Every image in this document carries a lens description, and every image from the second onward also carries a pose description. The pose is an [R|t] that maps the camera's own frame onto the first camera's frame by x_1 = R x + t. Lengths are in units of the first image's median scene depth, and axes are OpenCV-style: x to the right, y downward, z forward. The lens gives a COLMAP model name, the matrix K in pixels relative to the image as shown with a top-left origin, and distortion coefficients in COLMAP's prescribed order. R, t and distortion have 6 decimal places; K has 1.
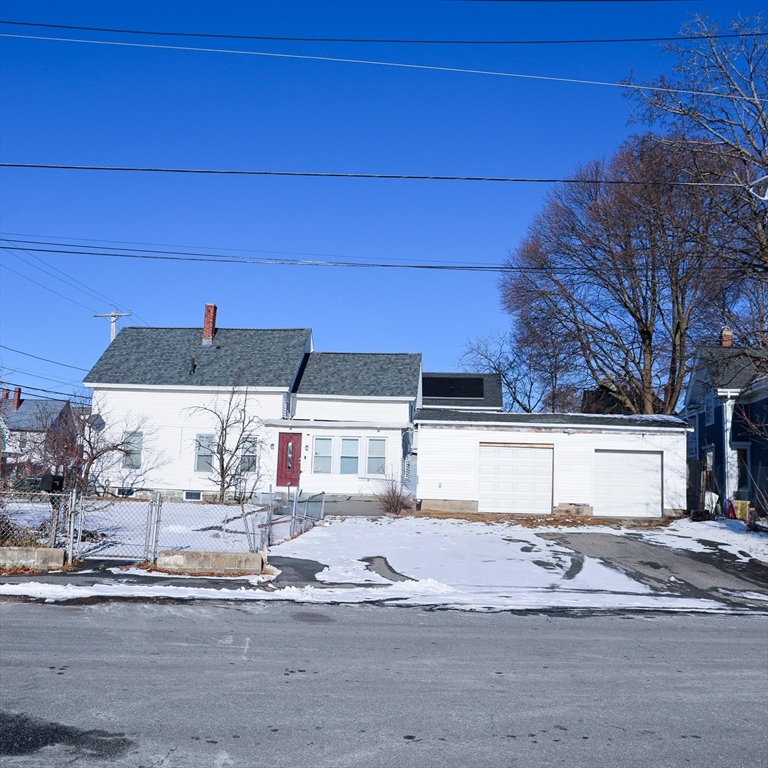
lens RADIAL K [[789.5, 0, 384.8], [0, 789.5, 379.3], [0, 0, 1]] dist [-0.065758, 0.000000]
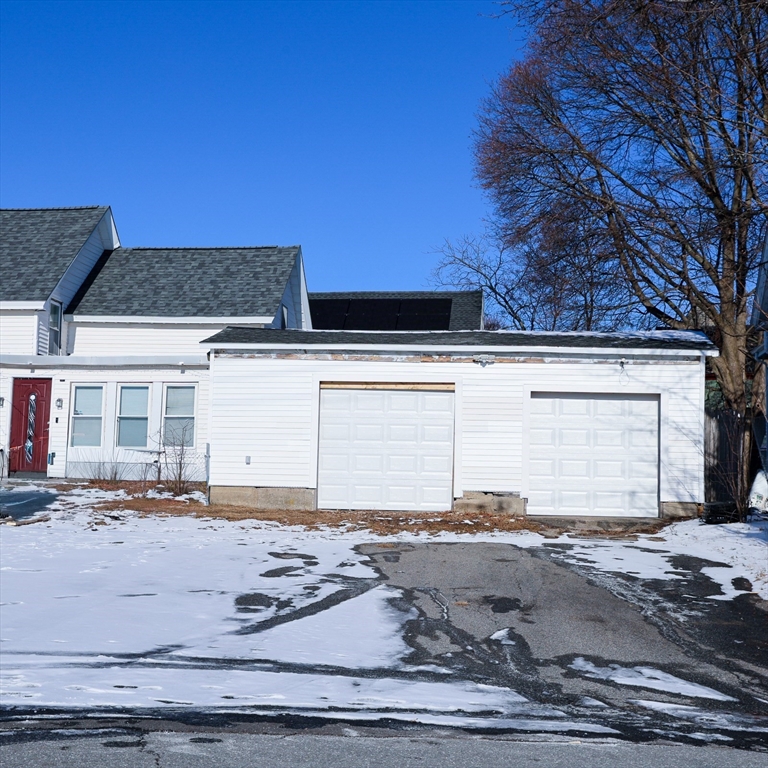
lens RADIAL K [[1147.0, 0, 384.8], [0, 1147.0, 382.6], [0, 0, 1]] dist [0.038822, 0.000000]
pose [[0.998611, -0.014080, -0.050767, 0.205420], [0.015954, 0.999199, 0.036712, 0.051694], [0.050210, -0.037471, 0.998036, 0.205024]]
